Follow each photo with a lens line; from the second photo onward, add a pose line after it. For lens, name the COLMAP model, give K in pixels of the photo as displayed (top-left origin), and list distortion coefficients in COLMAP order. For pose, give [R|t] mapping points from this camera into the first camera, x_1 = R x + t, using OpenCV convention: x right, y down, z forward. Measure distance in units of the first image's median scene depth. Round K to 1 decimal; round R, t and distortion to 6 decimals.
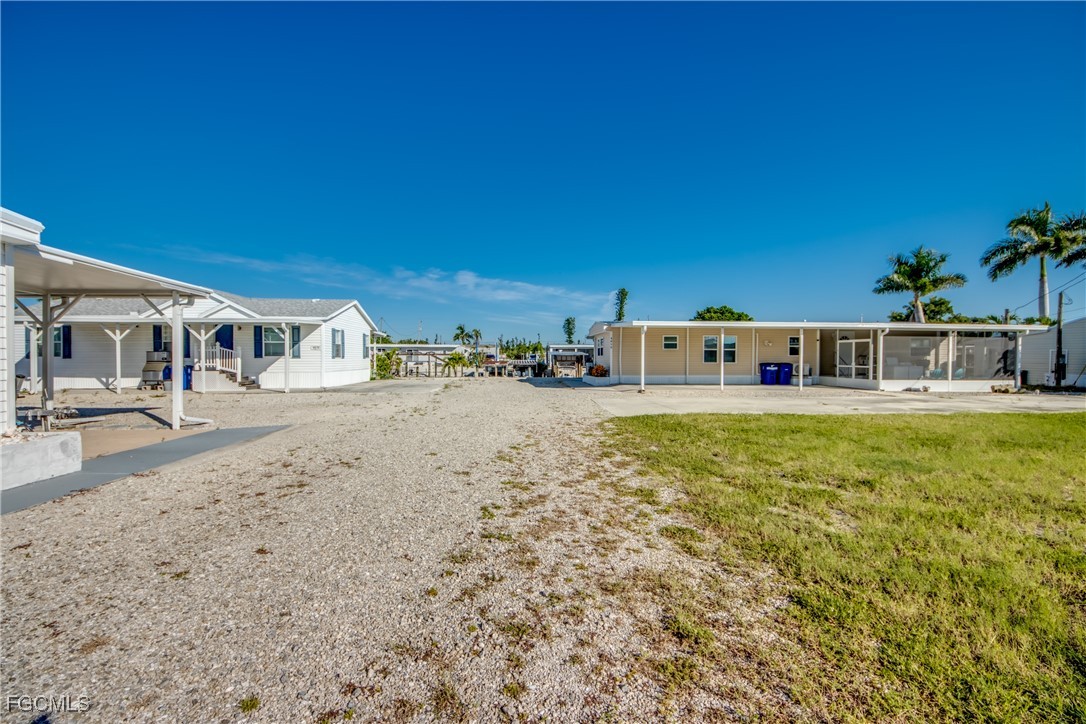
lens RADIAL K [[417.4, 0, 532.6], [0, 417.4, 363.1], [0, 0, 1]] dist [0.011220, -0.010437]
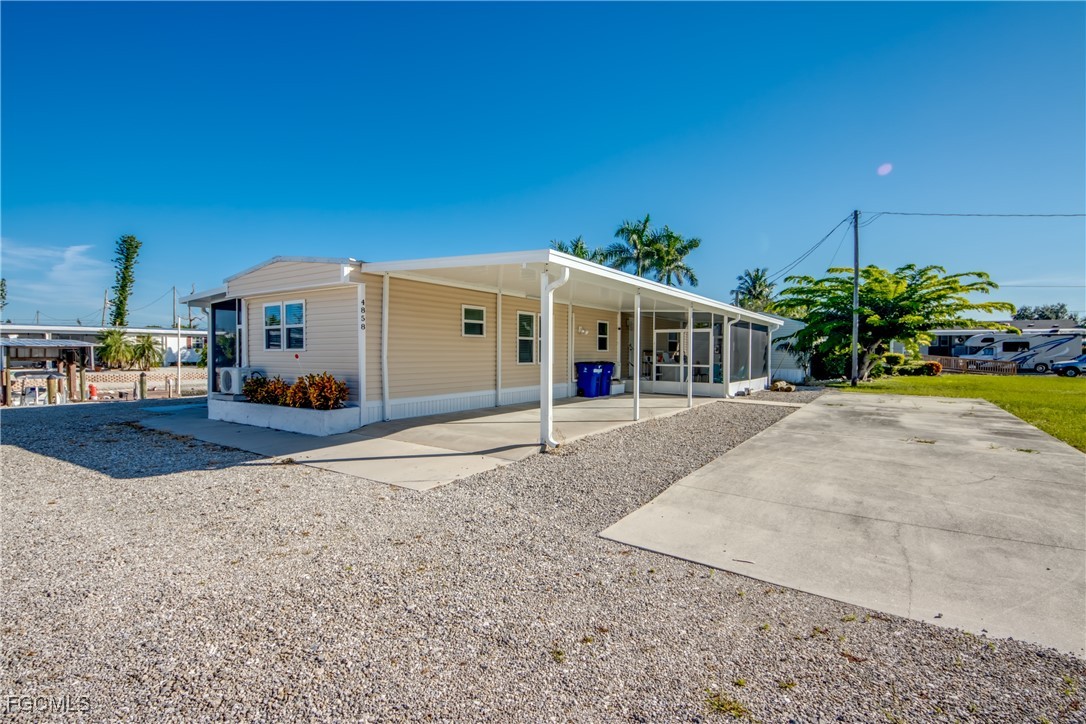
lens RADIAL K [[504.8, 0, 540.5], [0, 504.8, 360.0], [0, 0, 1]] dist [-0.002965, -0.000099]
pose [[0.594619, -0.010812, 0.803935, -0.082059], [0.010008, 0.999932, 0.006045, -0.008647], [-0.803945, 0.004451, 0.594686, 0.602108]]
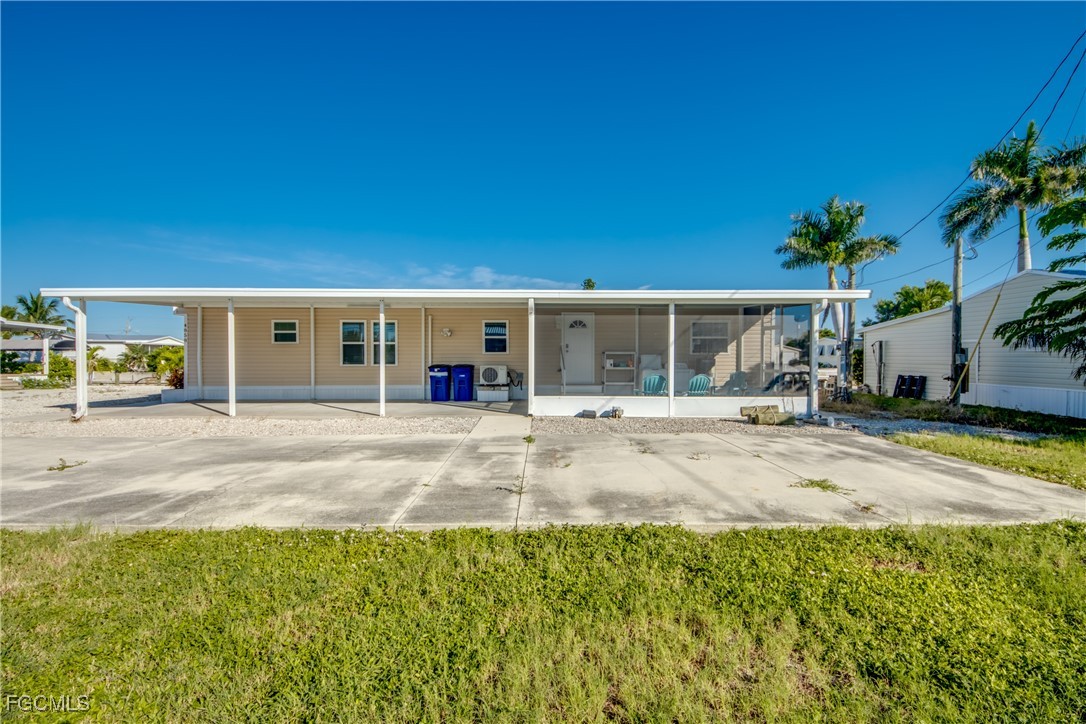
lens RADIAL K [[462.5, 0, 540.8], [0, 462.5, 361.6], [0, 0, 1]] dist [0.015753, -0.007546]
pose [[0.999726, -0.003298, -0.023174, 0.712208], [0.002983, 0.999903, -0.013609, 0.003807], [0.023216, 0.013536, 0.999639, 0.339708]]
